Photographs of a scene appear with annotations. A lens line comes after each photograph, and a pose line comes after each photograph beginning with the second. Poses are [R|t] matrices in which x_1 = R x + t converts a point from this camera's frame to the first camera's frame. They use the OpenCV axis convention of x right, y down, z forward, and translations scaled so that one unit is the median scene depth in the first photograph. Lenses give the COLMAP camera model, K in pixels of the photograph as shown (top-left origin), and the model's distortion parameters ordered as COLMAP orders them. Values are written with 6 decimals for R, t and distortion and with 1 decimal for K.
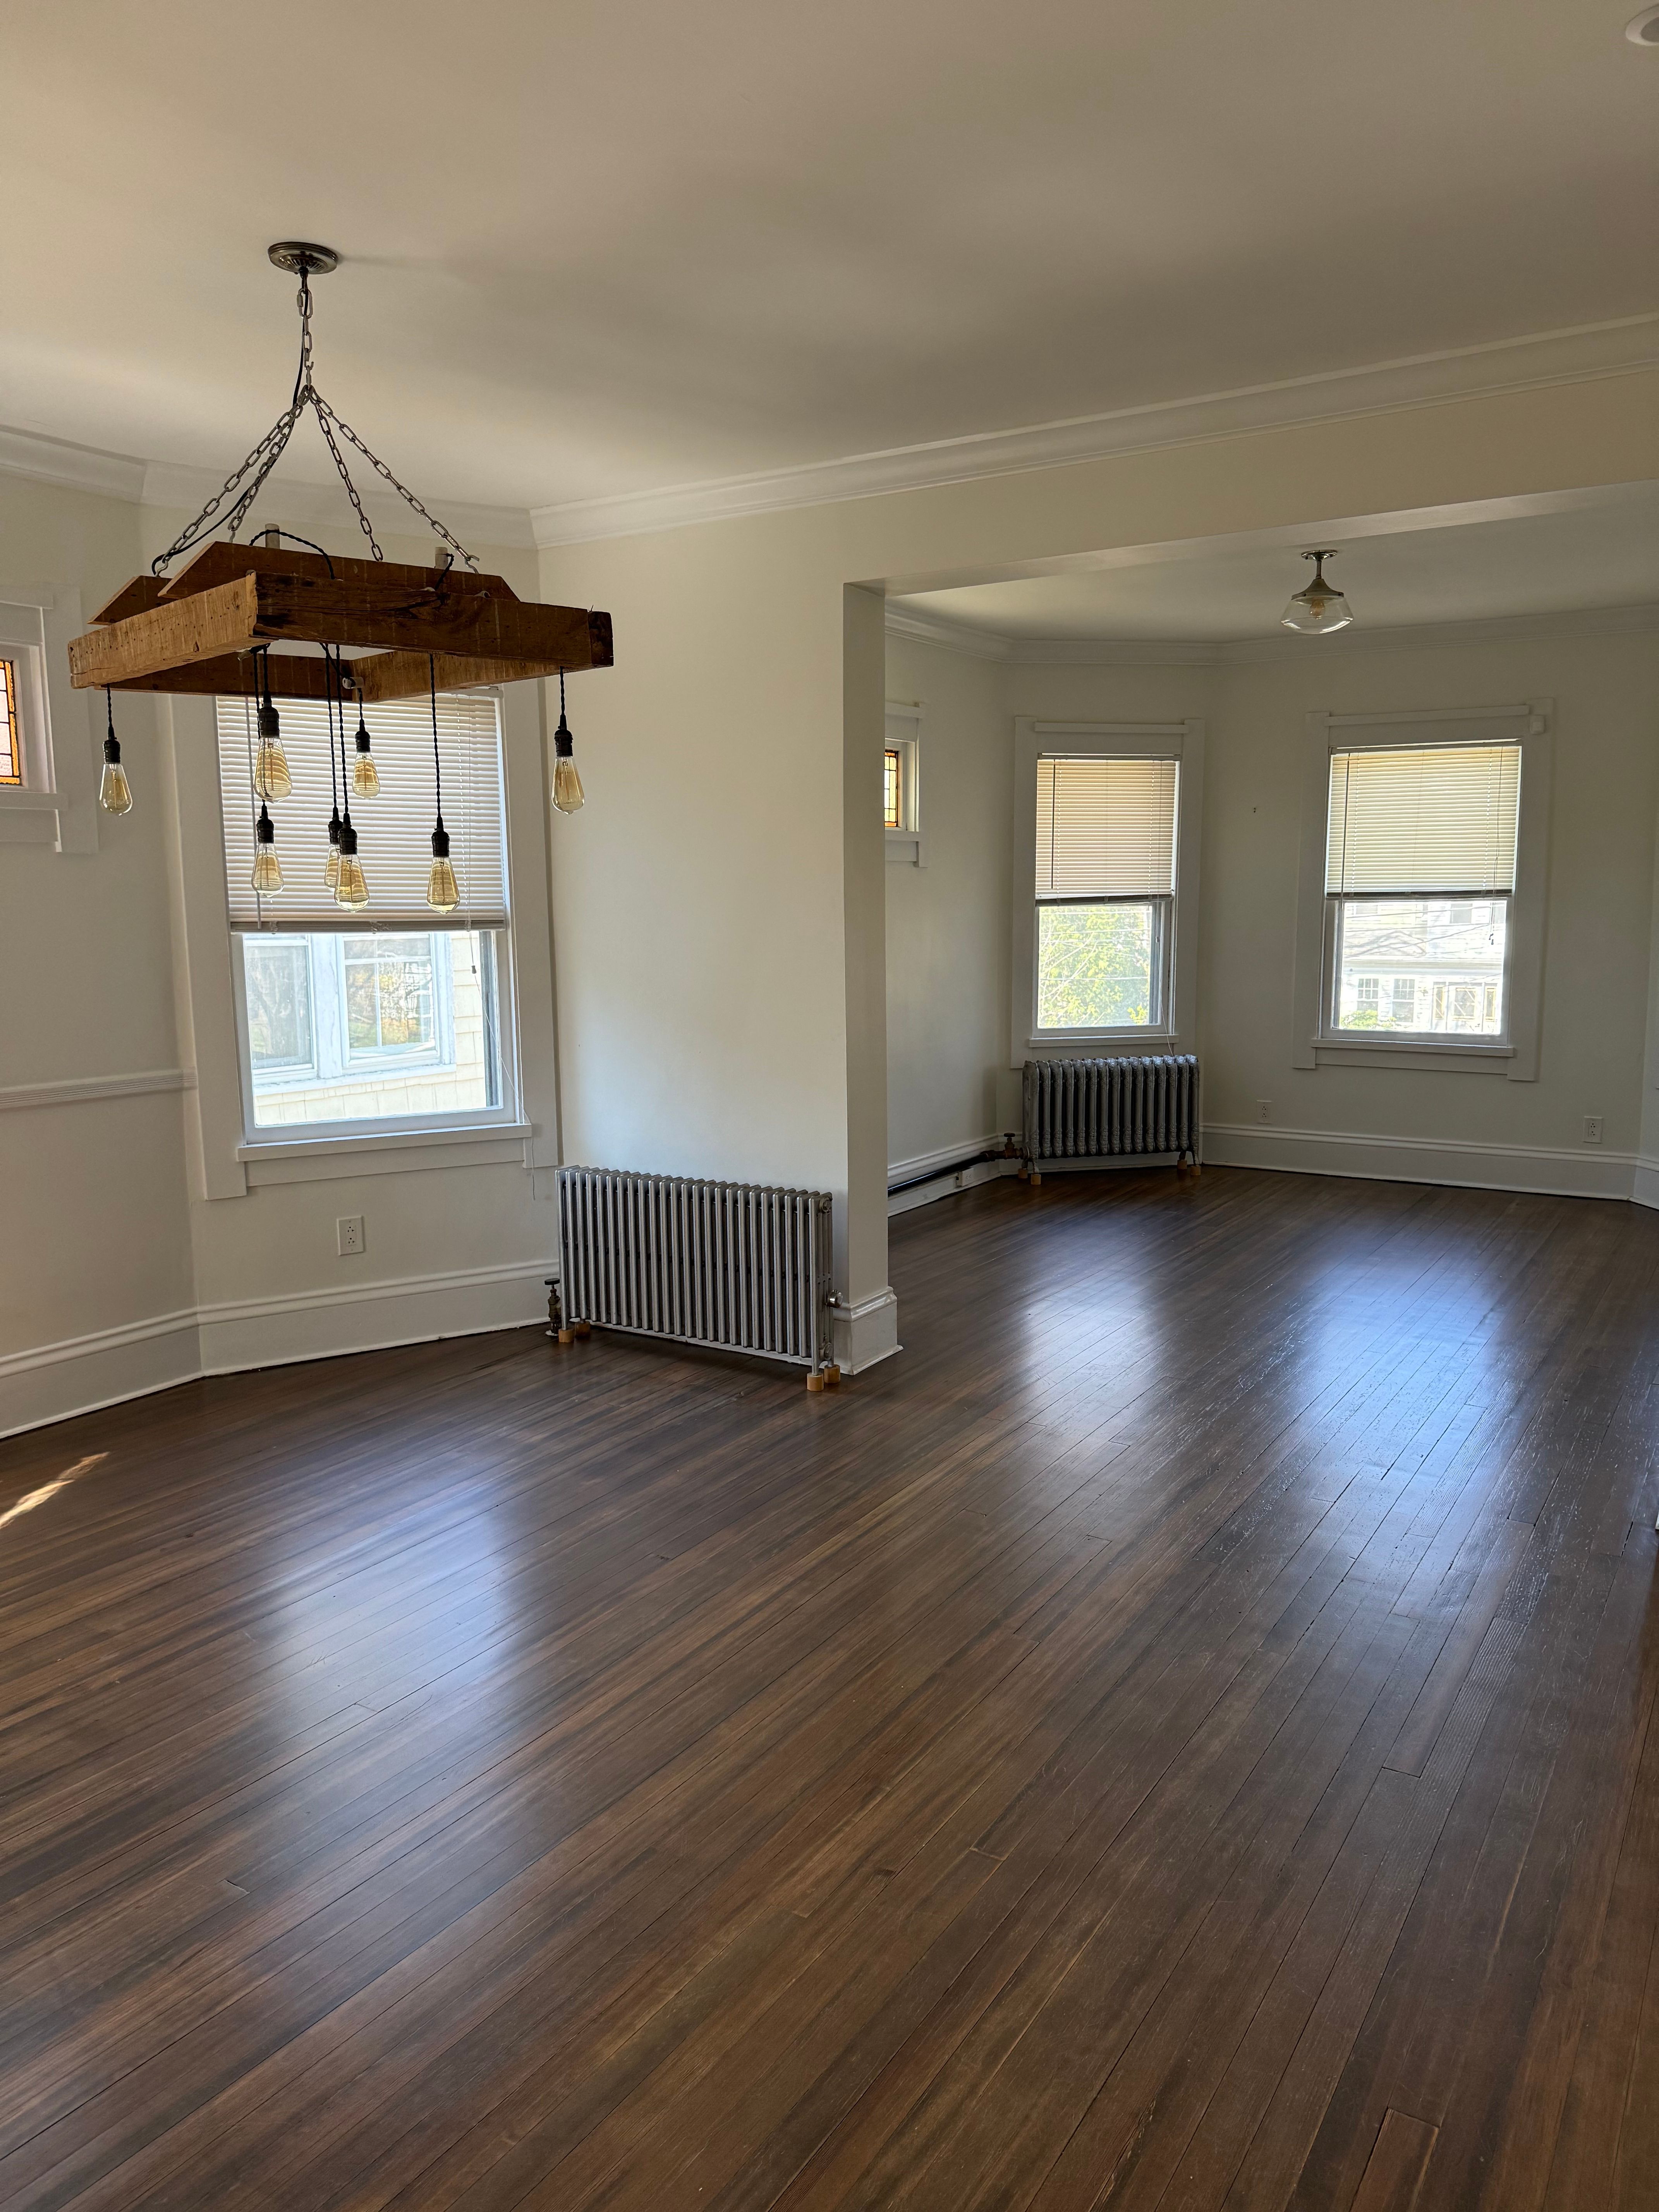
lens RADIAL K [[1547.3, 0, 823.6], [0, 1547.3, 1109.4], [0, 0, 1]] dist [0.135273, -0.232845]
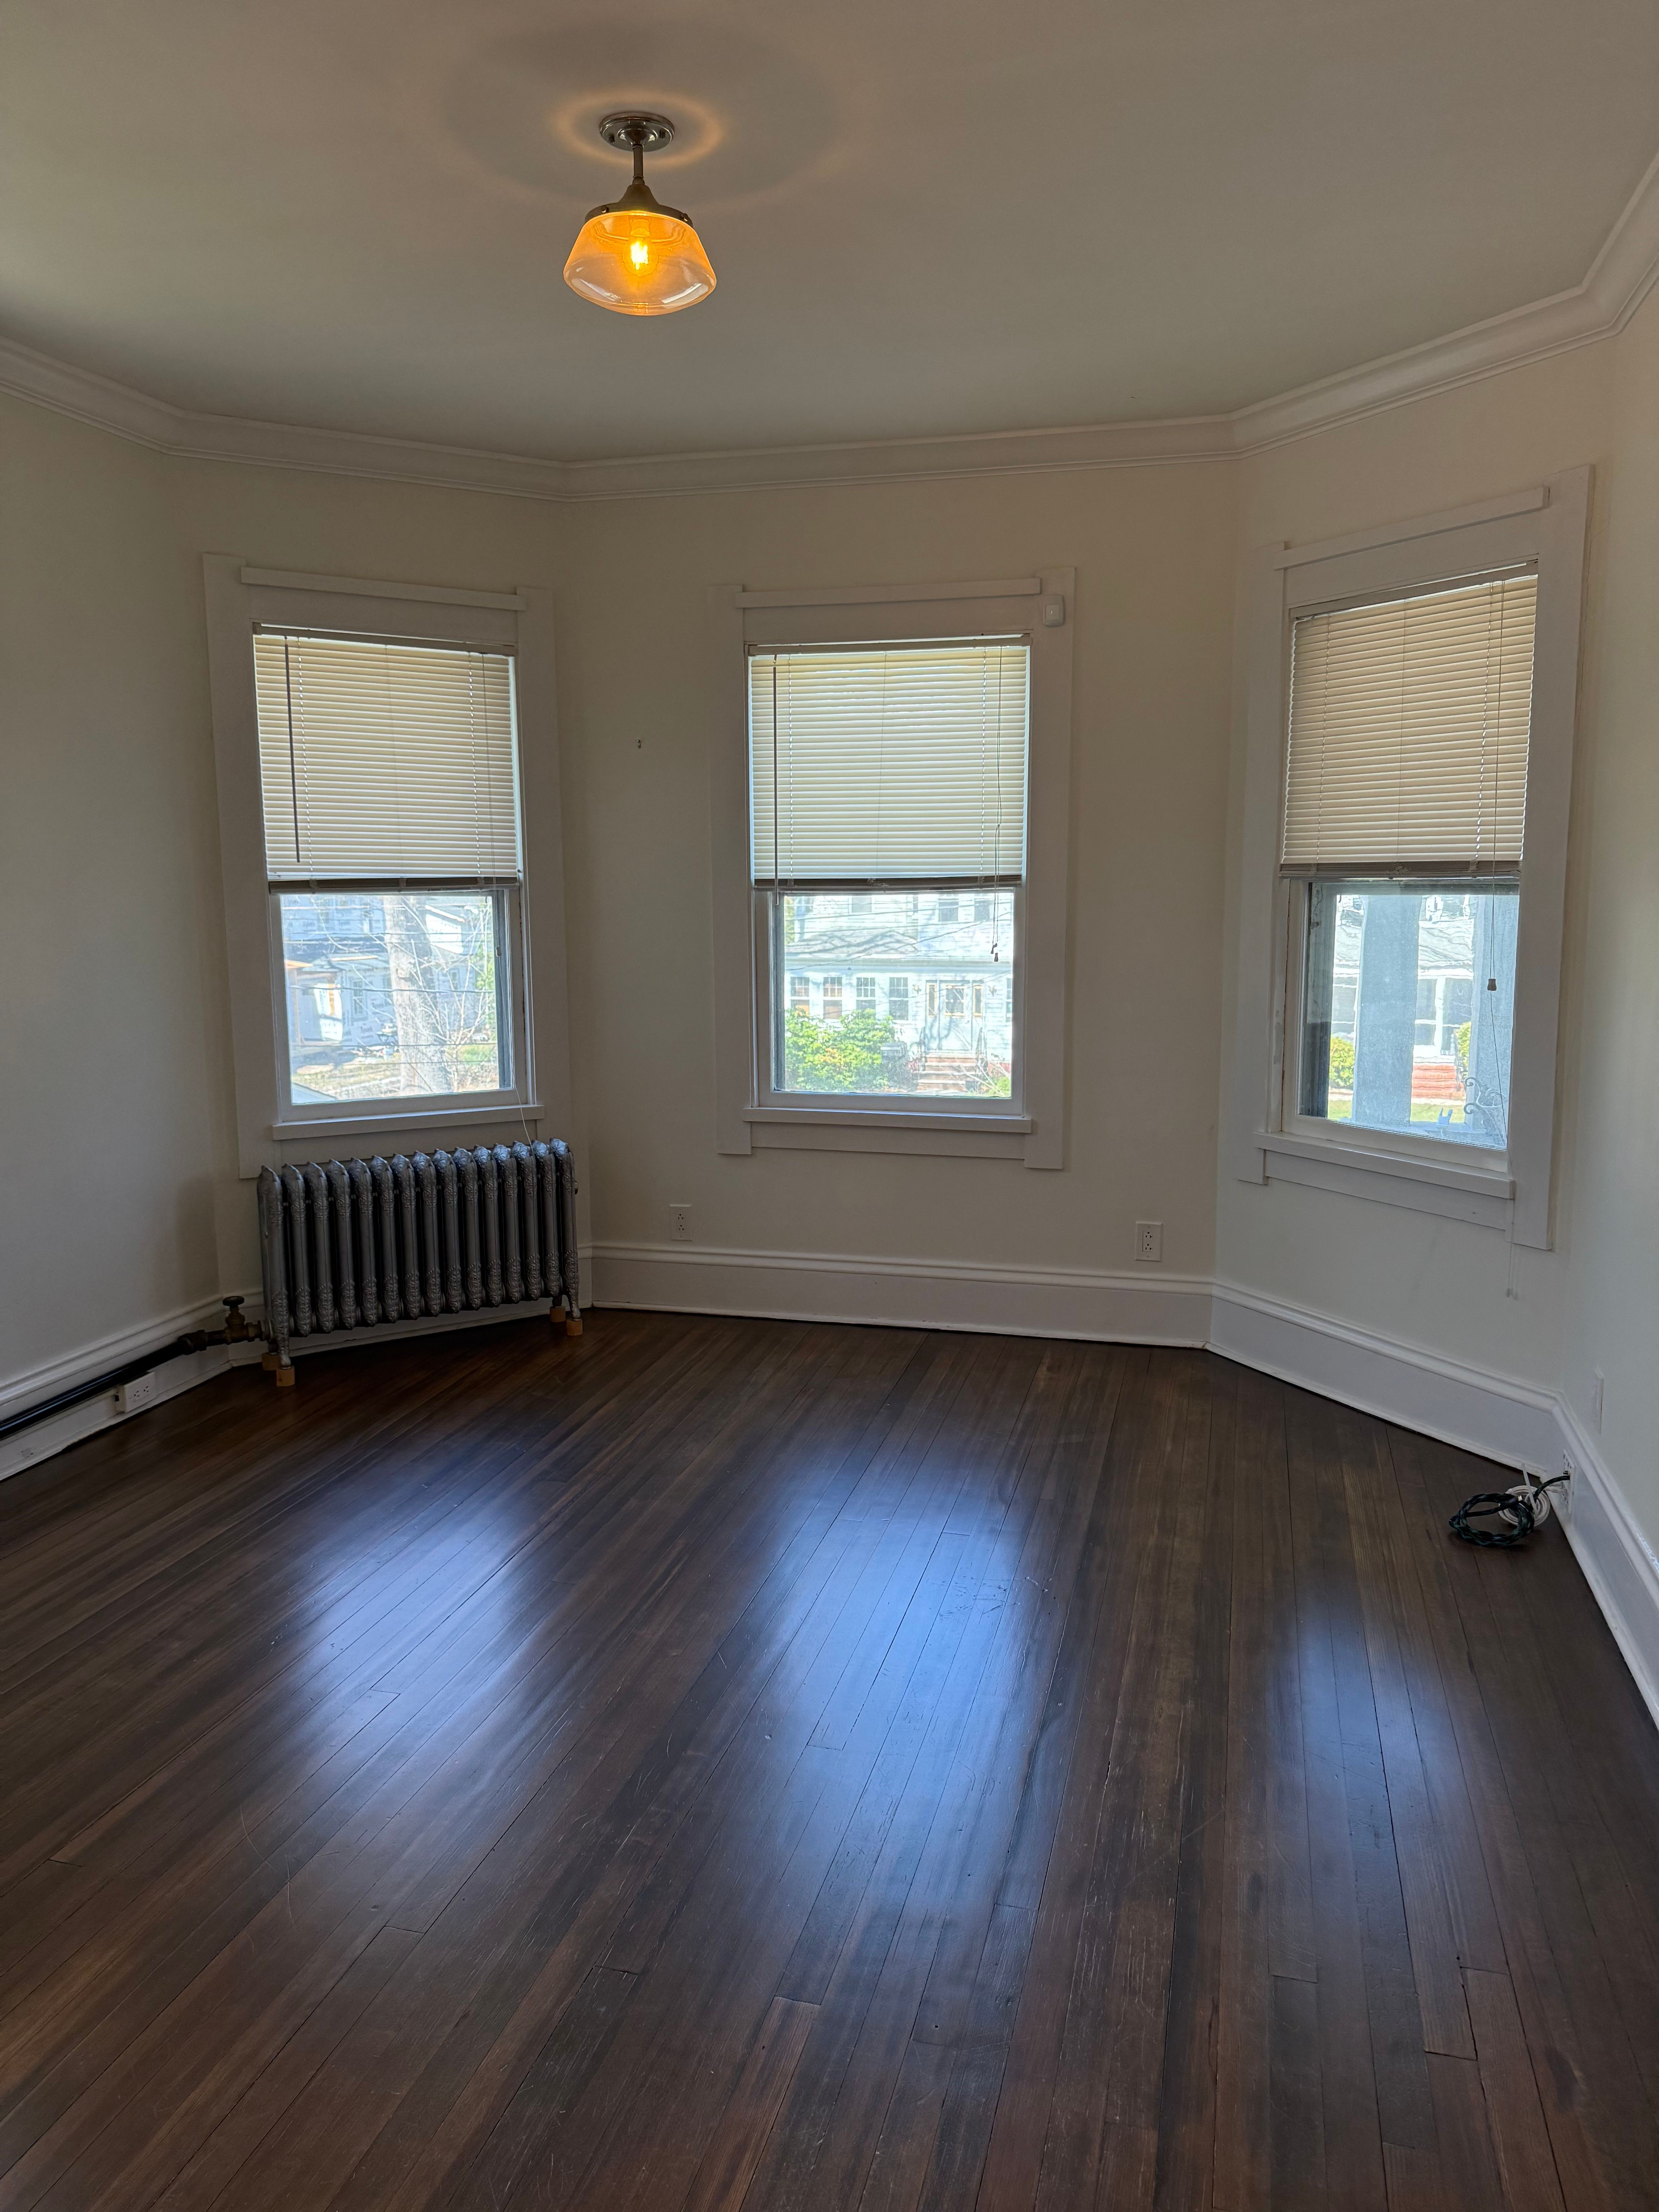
lens RADIAL K [[1547.3, 0, 823.6], [0, 1547.3, 1109.4], [0, 0, 1]] dist [0.135273, -0.232845]
pose [[0.954428, -0.038791, 0.295909, 0.156884], [0.038170, 0.999240, 0.007876, -0.048604], [-0.295990, 0.003778, 0.955184, 0.390273]]
